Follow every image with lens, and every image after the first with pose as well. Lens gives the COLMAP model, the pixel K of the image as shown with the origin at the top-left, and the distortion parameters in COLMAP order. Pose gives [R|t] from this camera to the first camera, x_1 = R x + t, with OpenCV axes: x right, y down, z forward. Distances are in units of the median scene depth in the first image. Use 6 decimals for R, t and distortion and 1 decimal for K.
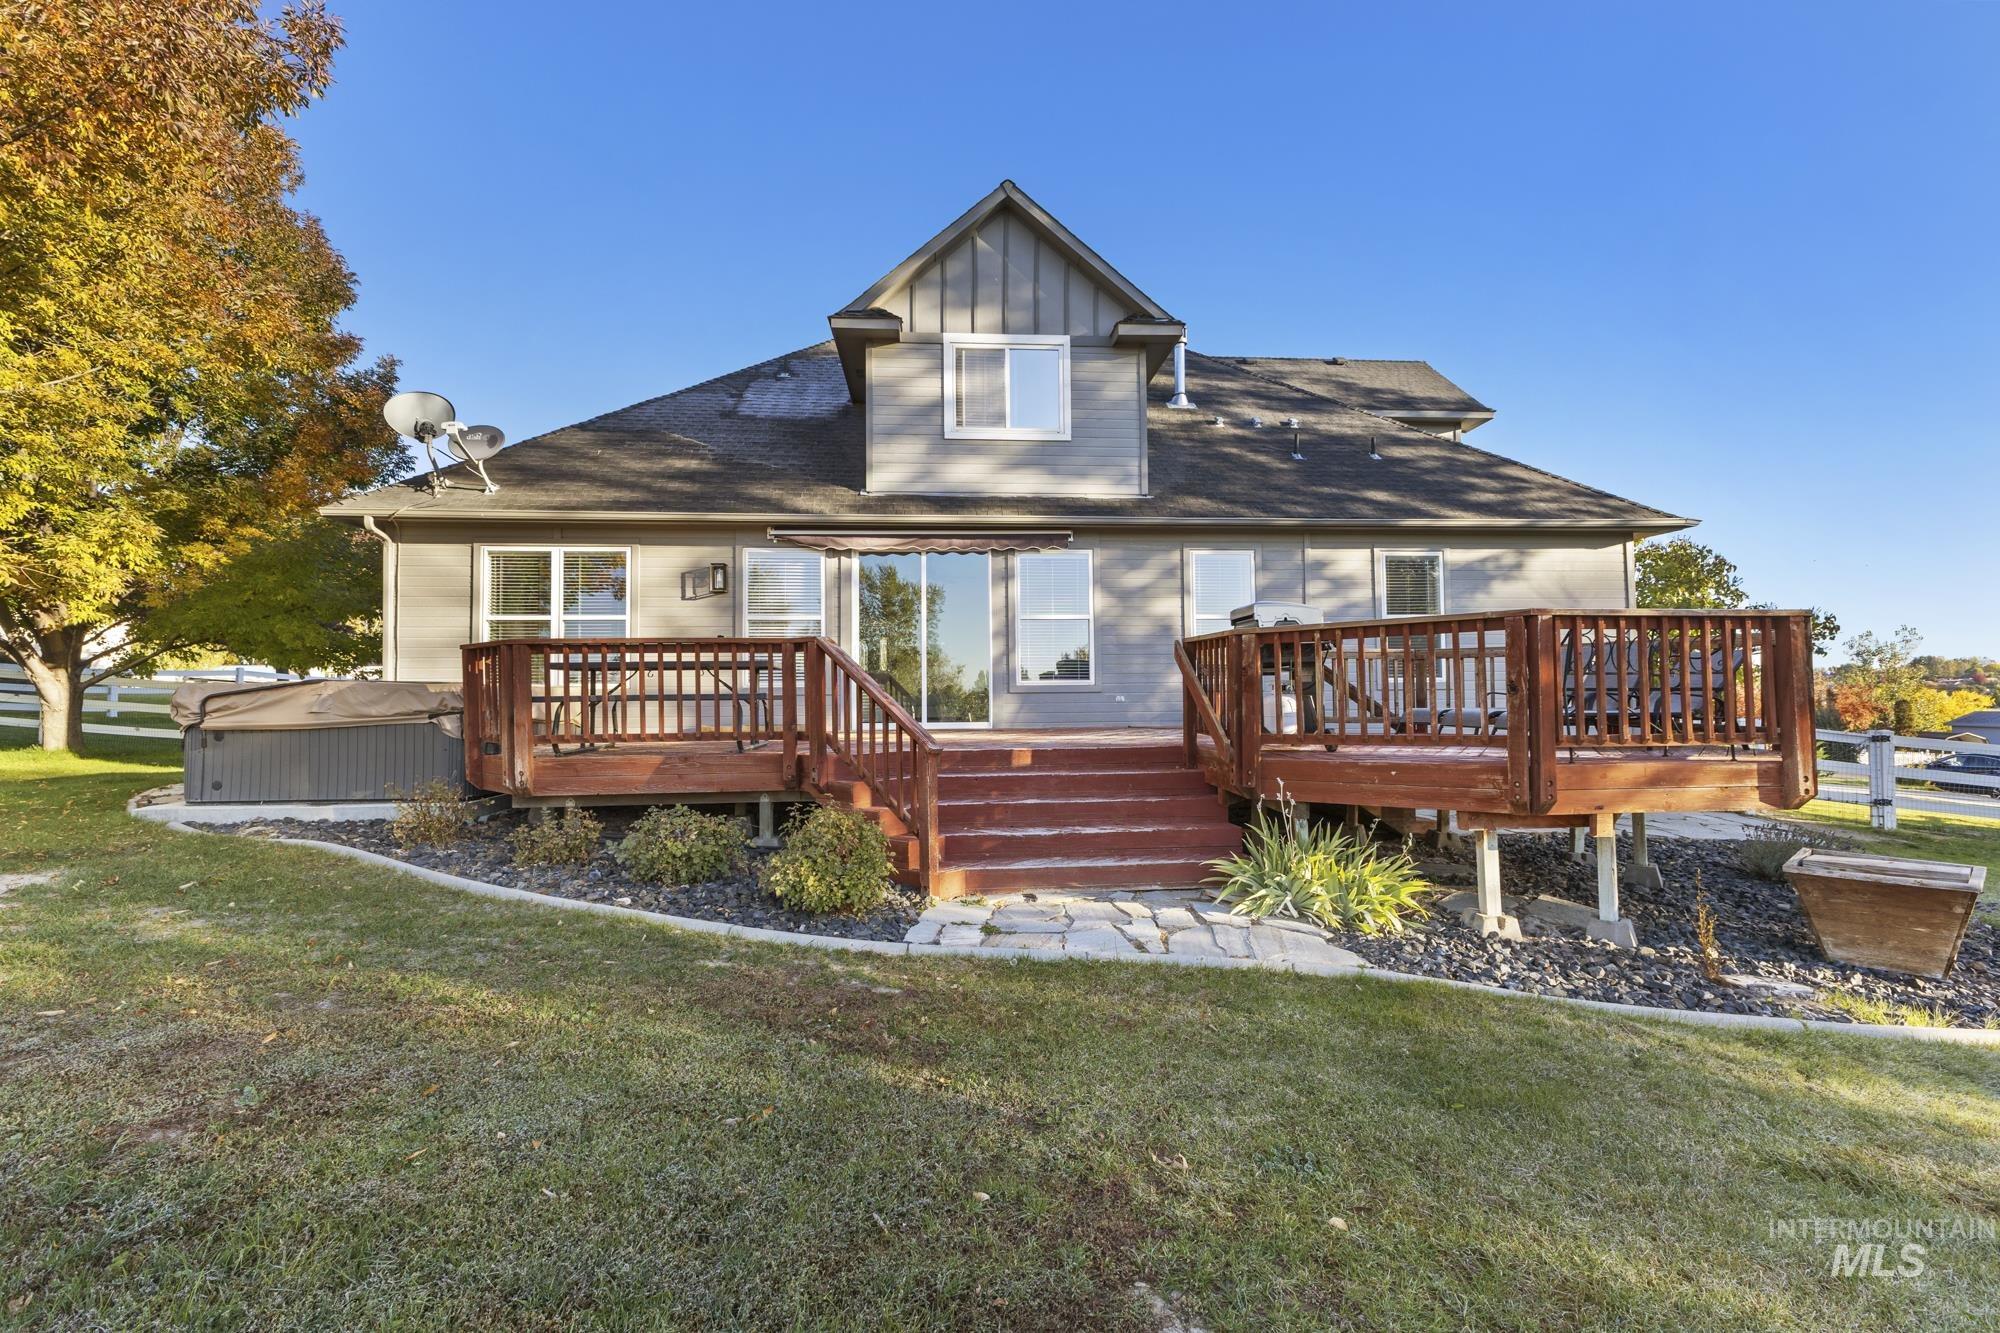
lens RADIAL K [[871.2, 0, 1005.5], [0, 871.2, 660.0], [0, 0, 1]] dist [0.008038, 0.000160]
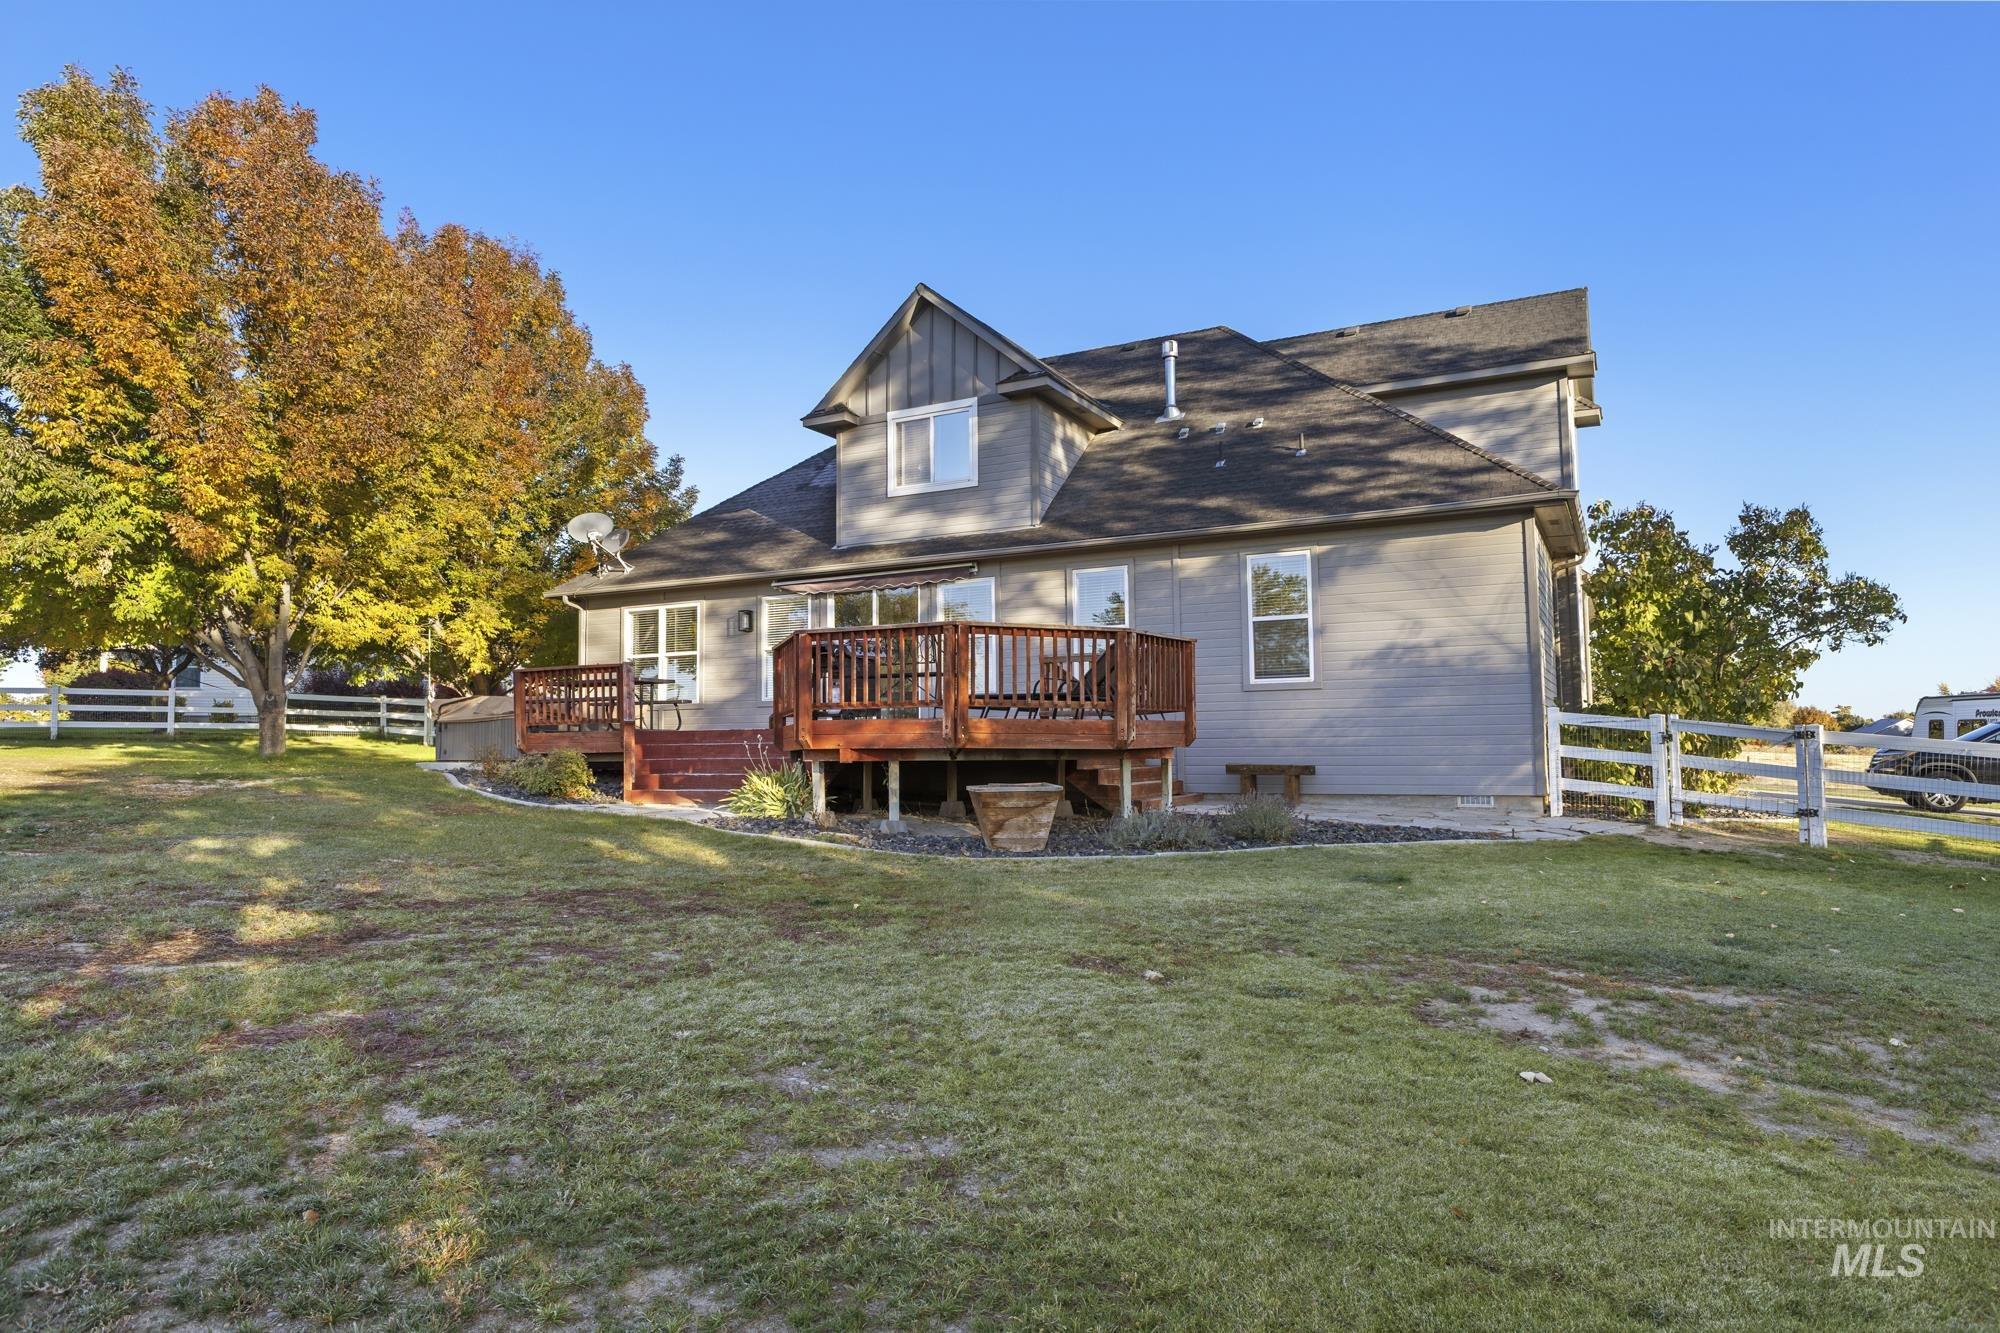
lens RADIAL K [[1249.6, 0, 1000.0], [0, 1249.6, 666.5], [0, 0, 1]] dist [0.003907, 0.000303]
pose [[0.834497, -0.036961, -0.549771, 1.031783], [0.022494, 0.999201, -0.033033, 0.048274], [0.550553, 0.015200, 0.834662, -0.390058]]
